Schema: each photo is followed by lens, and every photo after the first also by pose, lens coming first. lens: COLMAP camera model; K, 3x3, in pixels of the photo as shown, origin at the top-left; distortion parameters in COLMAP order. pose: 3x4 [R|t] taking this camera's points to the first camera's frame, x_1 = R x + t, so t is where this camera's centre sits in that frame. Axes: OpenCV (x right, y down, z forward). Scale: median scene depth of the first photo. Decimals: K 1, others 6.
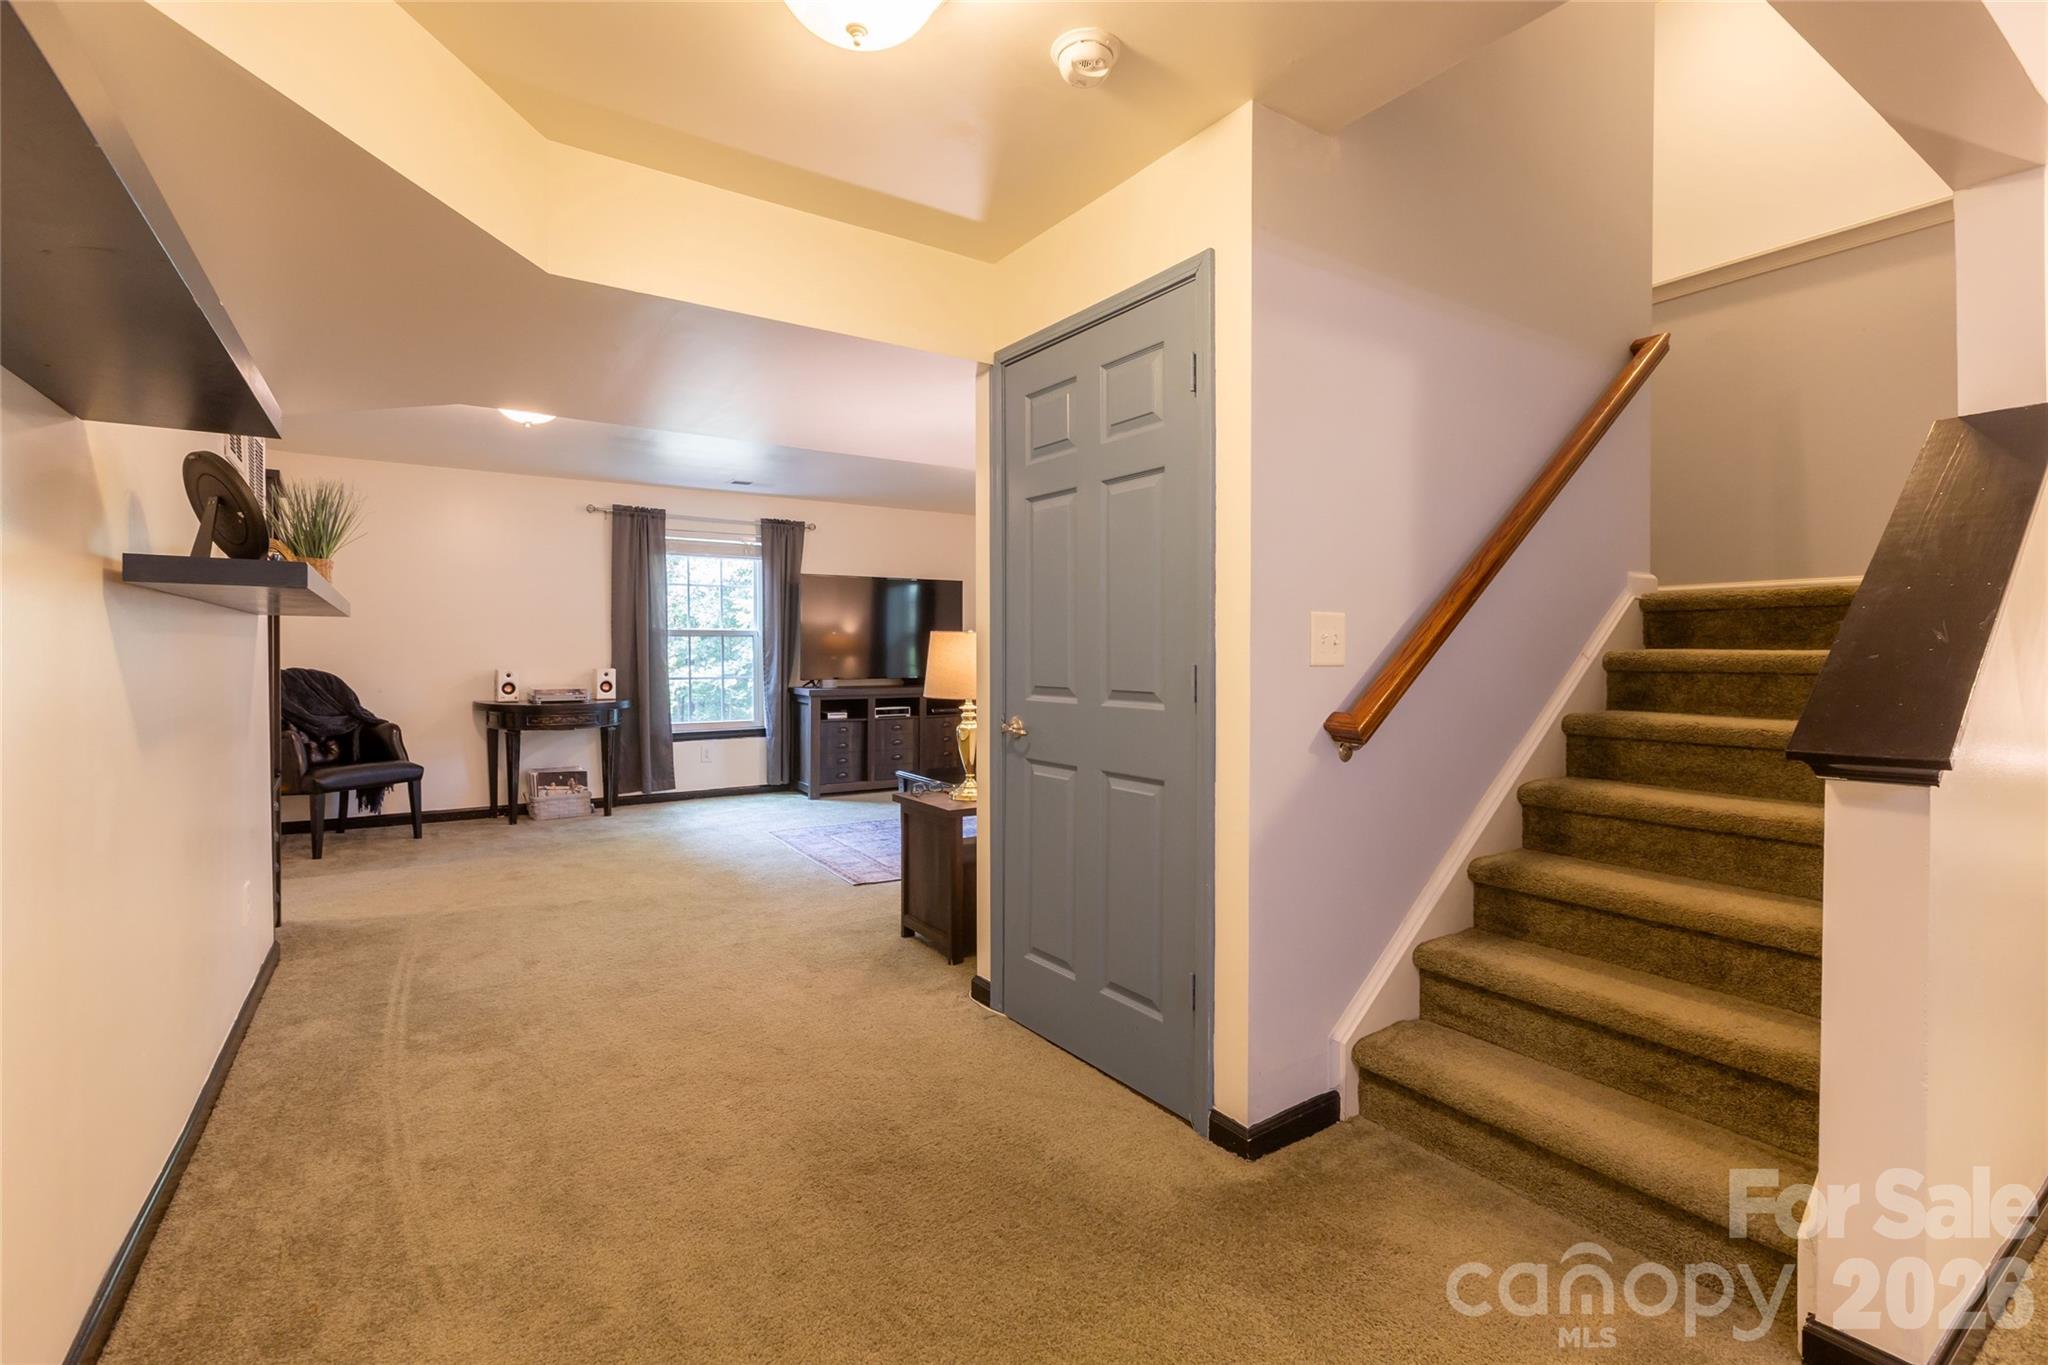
lens RADIAL K [[907.2, 0, 1025.0], [0, 907.2, 667.0], [0, 0, 1]] dist [-0.001247, -0.001616]
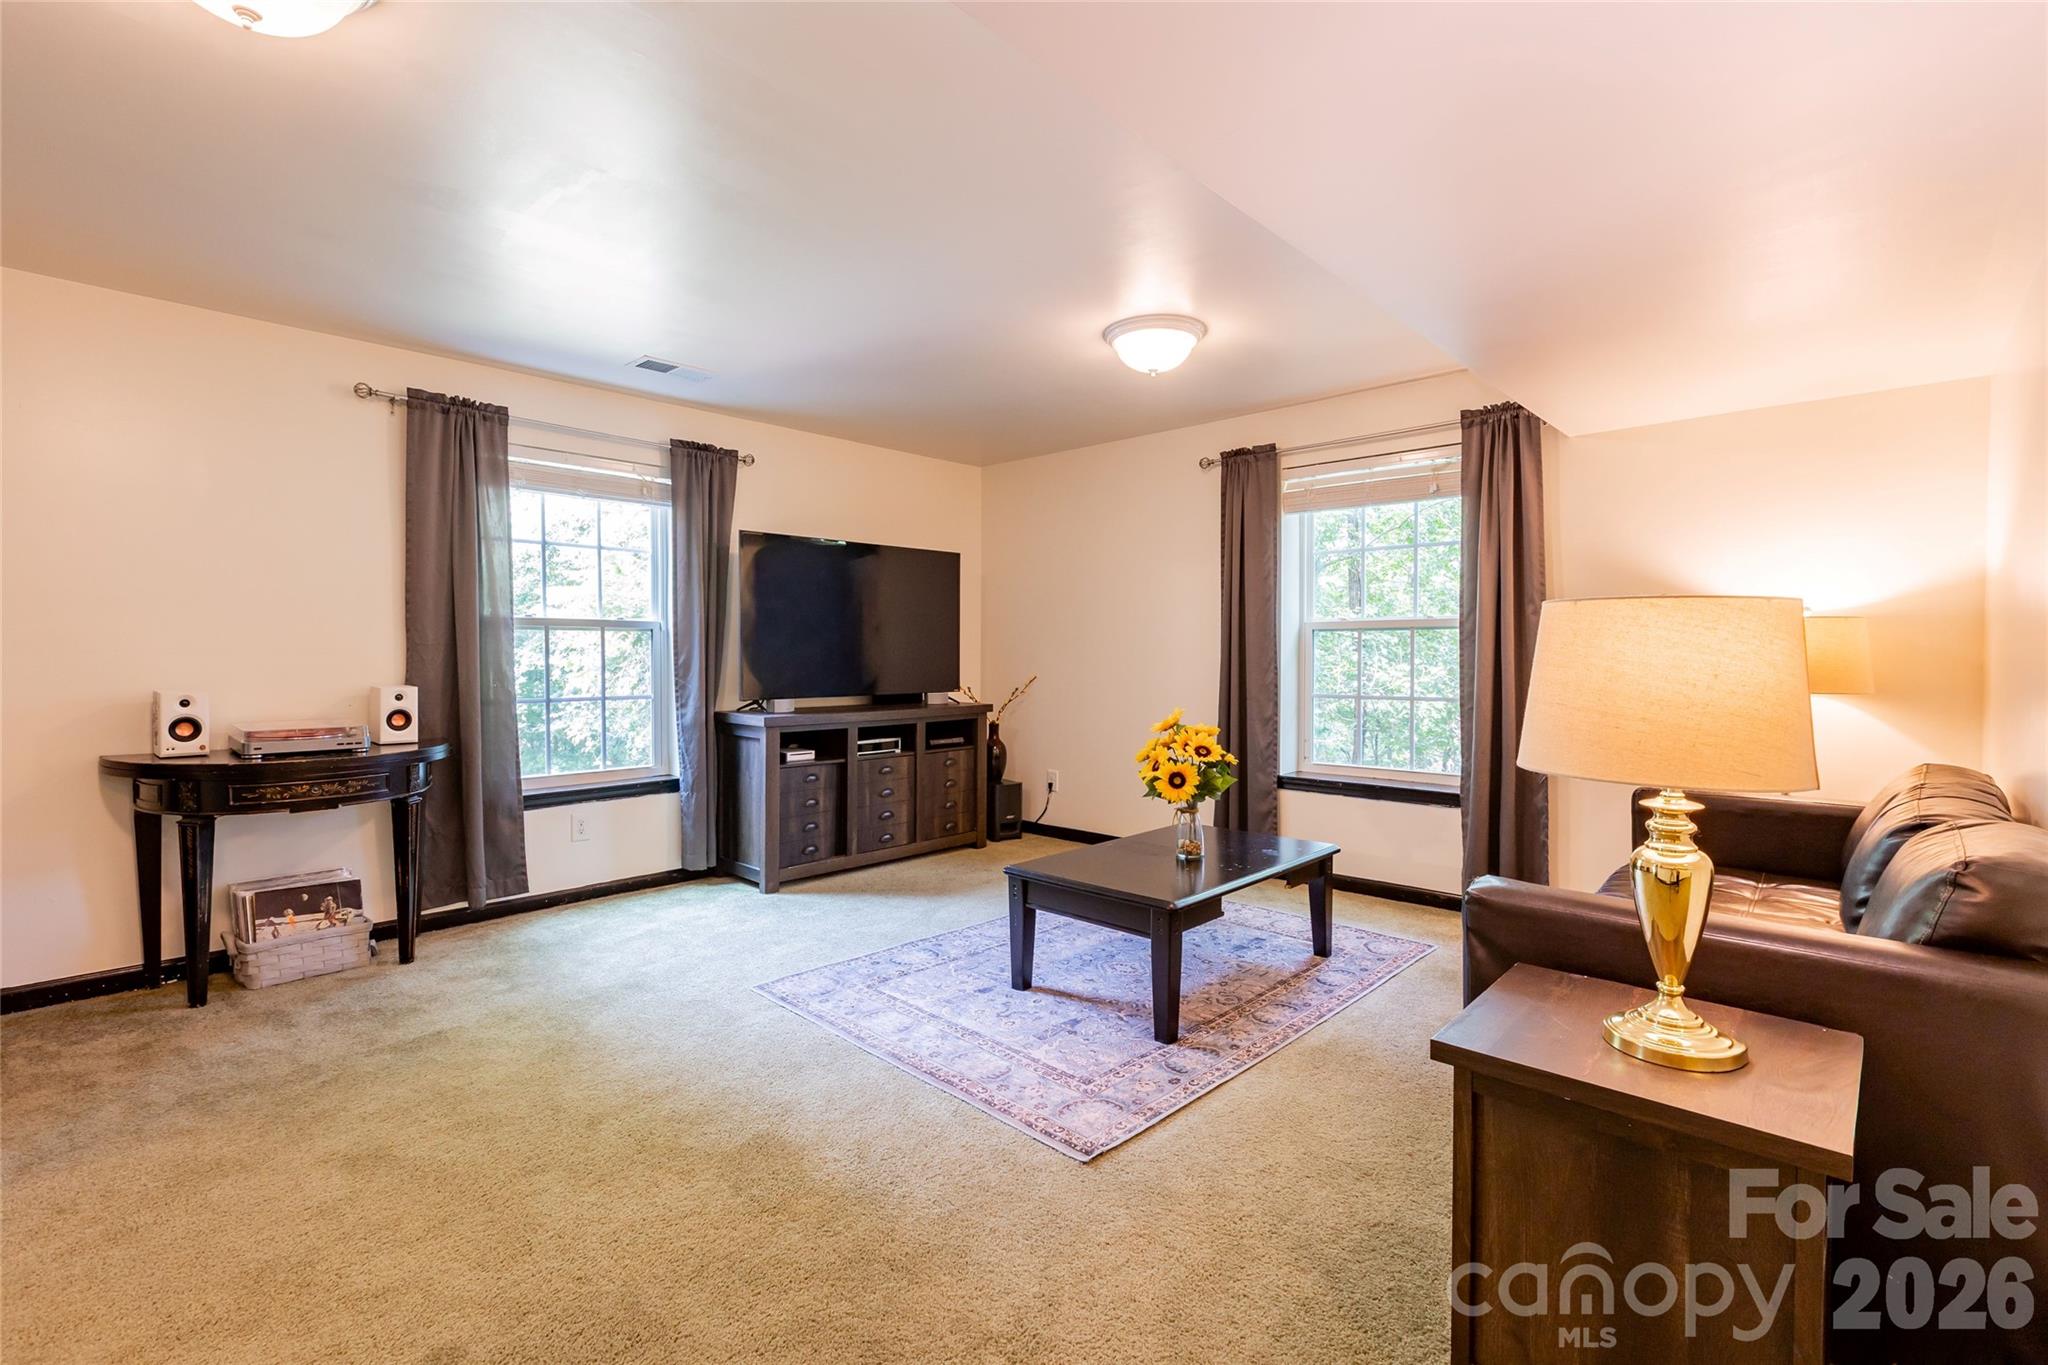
lens RADIAL K [[907.2, 0, 1036.7], [0, 907.2, 673.5], [0, 0, 1]] dist [-0.001247, -0.001616]
pose [[0.971979, -0.005604, 0.235001, -0.209880], [0.004453, 0.999975, 0.005428, -0.007359], [-0.235026, -0.004229, 0.971980, 0.369218]]
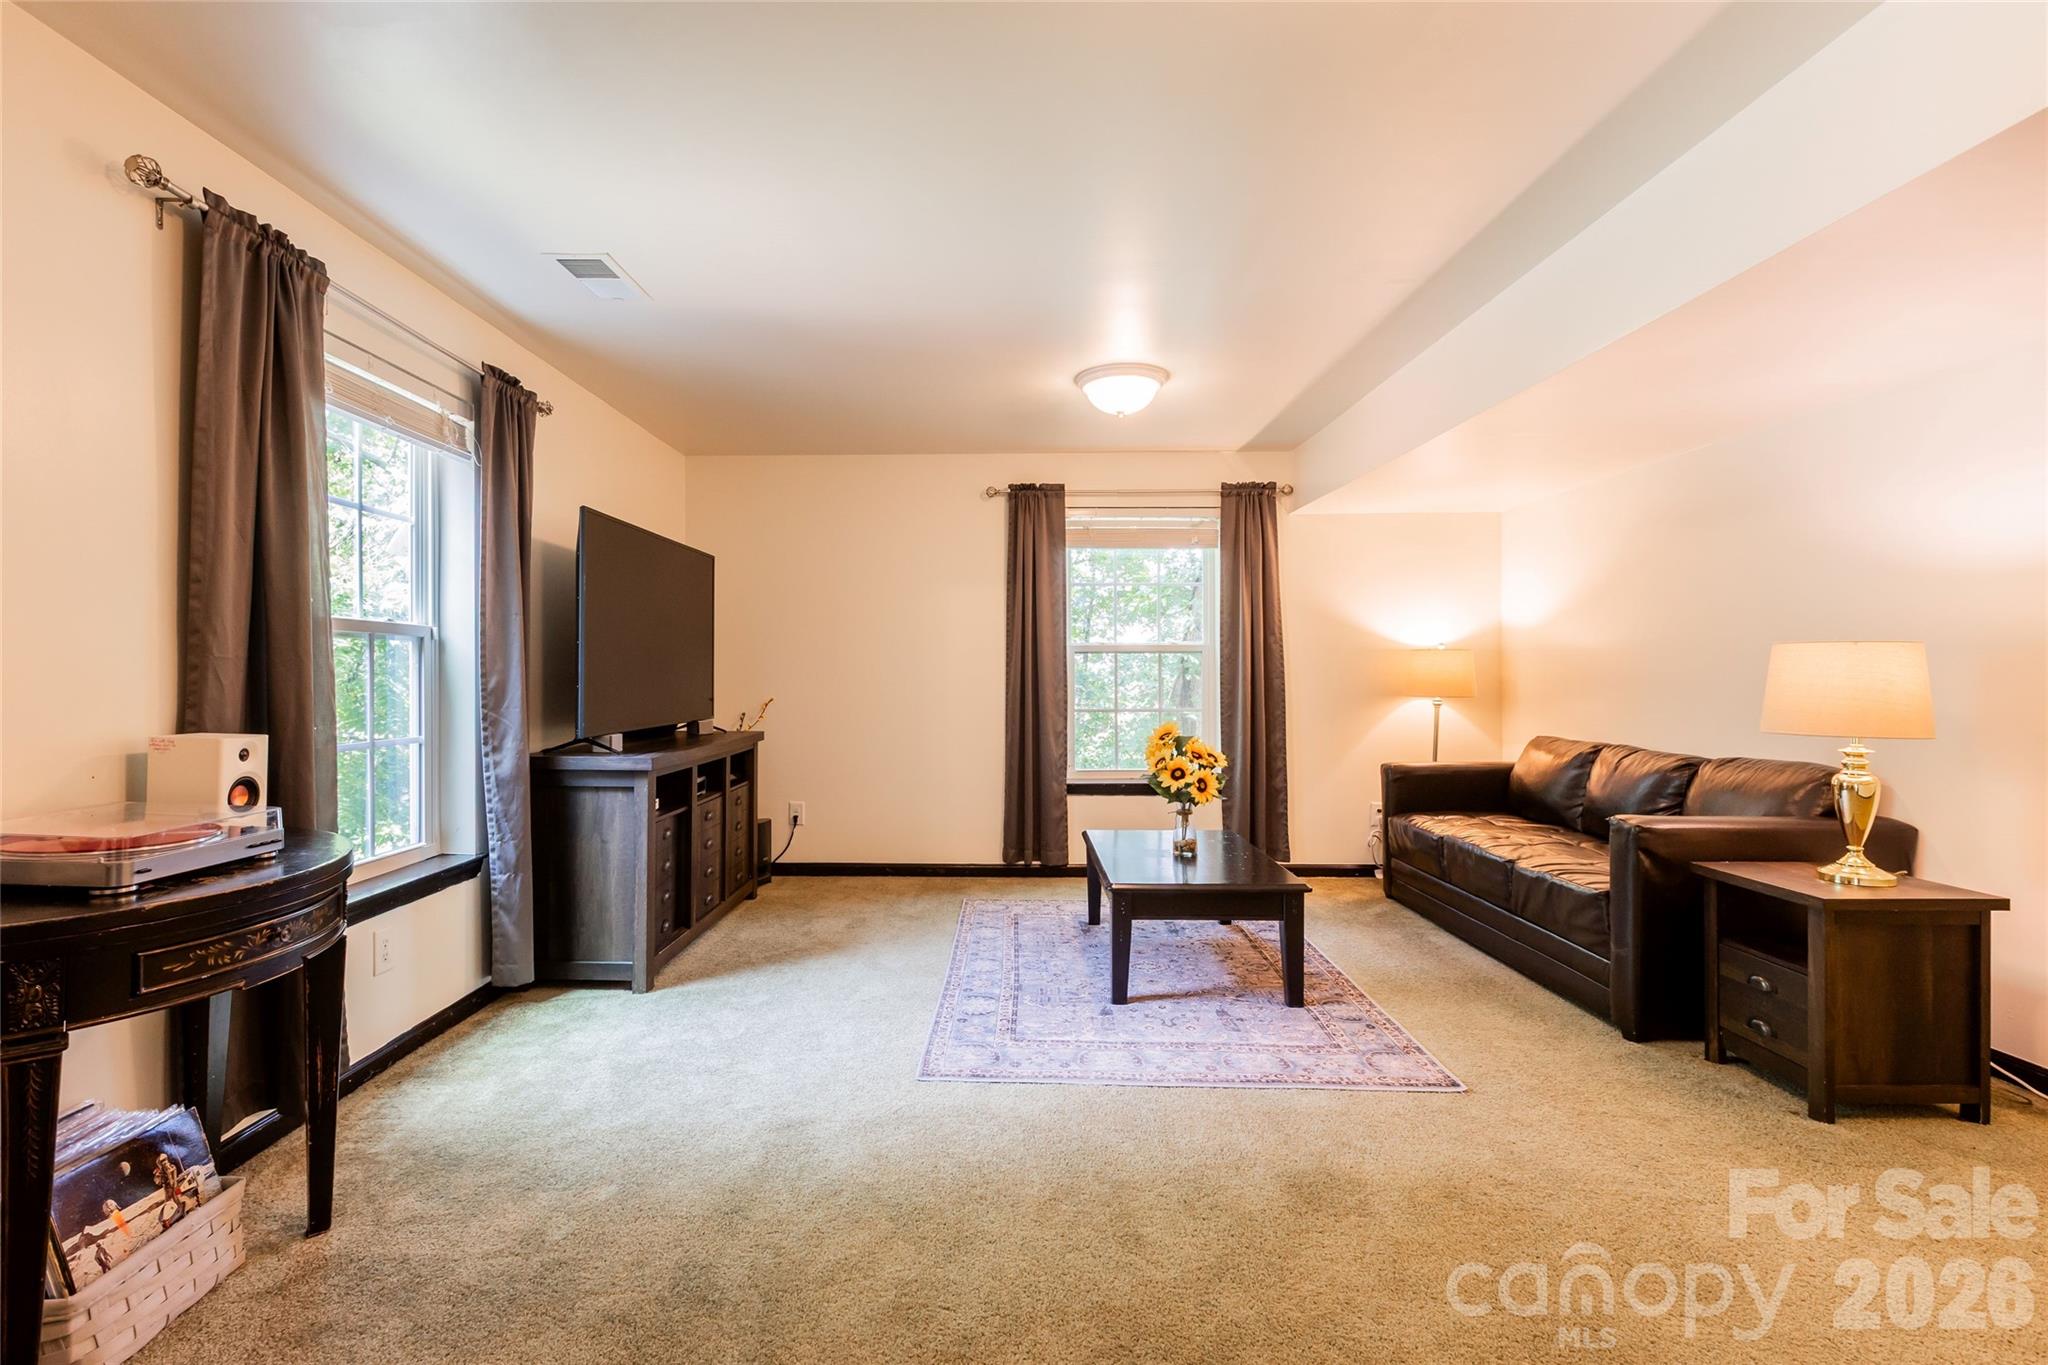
lens RADIAL K [[907.2, 0, 1027.4], [0, 907.2, 677.6], [0, 0, 1]] dist [-0.001247, -0.001616]
pose [[0.572701, -0.005300, 0.819747, -0.532648], [0.016165, 0.999858, -0.004829, -0.011164], [-0.819605, 0.016017, 0.572705, 0.595987]]
